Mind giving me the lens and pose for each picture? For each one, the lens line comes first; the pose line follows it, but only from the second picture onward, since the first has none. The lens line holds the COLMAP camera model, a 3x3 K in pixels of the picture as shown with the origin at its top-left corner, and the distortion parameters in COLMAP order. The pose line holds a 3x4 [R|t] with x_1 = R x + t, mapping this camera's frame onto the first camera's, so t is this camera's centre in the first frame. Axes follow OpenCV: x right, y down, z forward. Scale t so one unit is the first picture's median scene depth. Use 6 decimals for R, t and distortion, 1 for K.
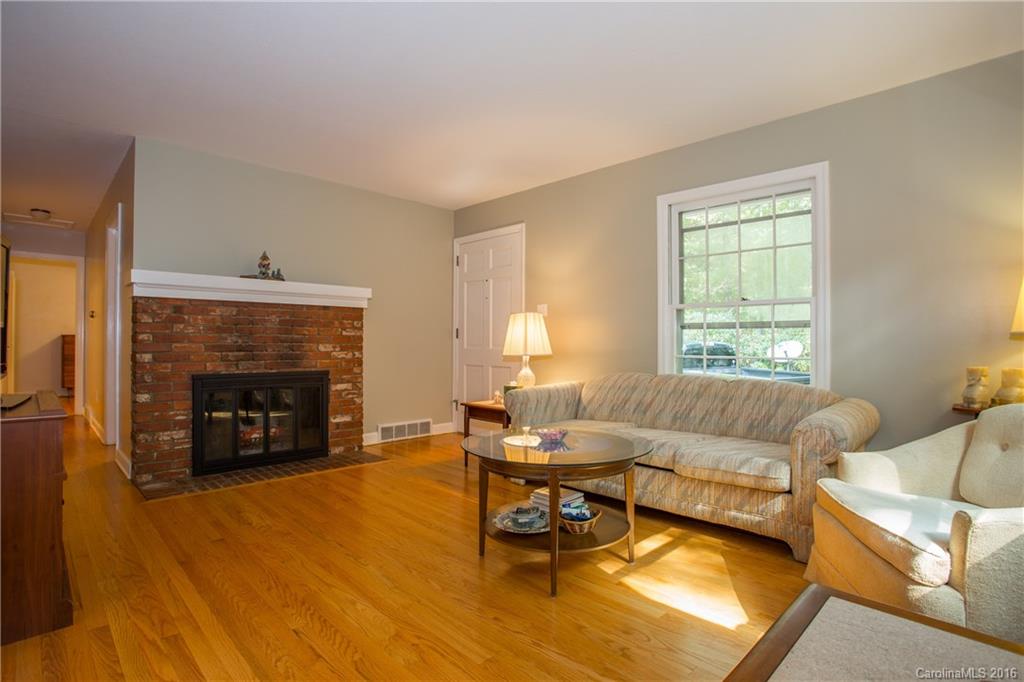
lens RADIAL K [[499.8, 0, 502.9], [0, 499.8, 341.5], [0, 0, 1]] dist [-0.083014, 0.036521]
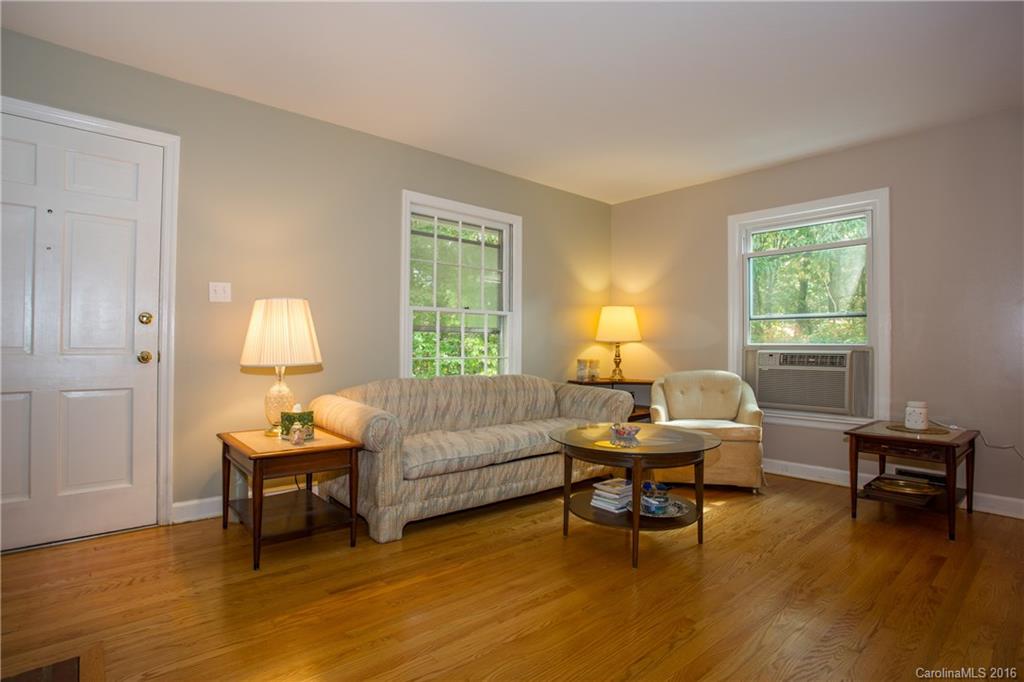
lens RADIAL K [[499.8, 0, 502.9], [0, 499.8, 341.5], [0, 0, 1]] dist [-0.083014, 0.036521]
pose [[0.050766, 0.009203, 0.998668, -0.712696], [-0.012659, 0.999883, -0.008571, 0.000548], [-0.998630, -0.012207, 0.050877, 0.854211]]
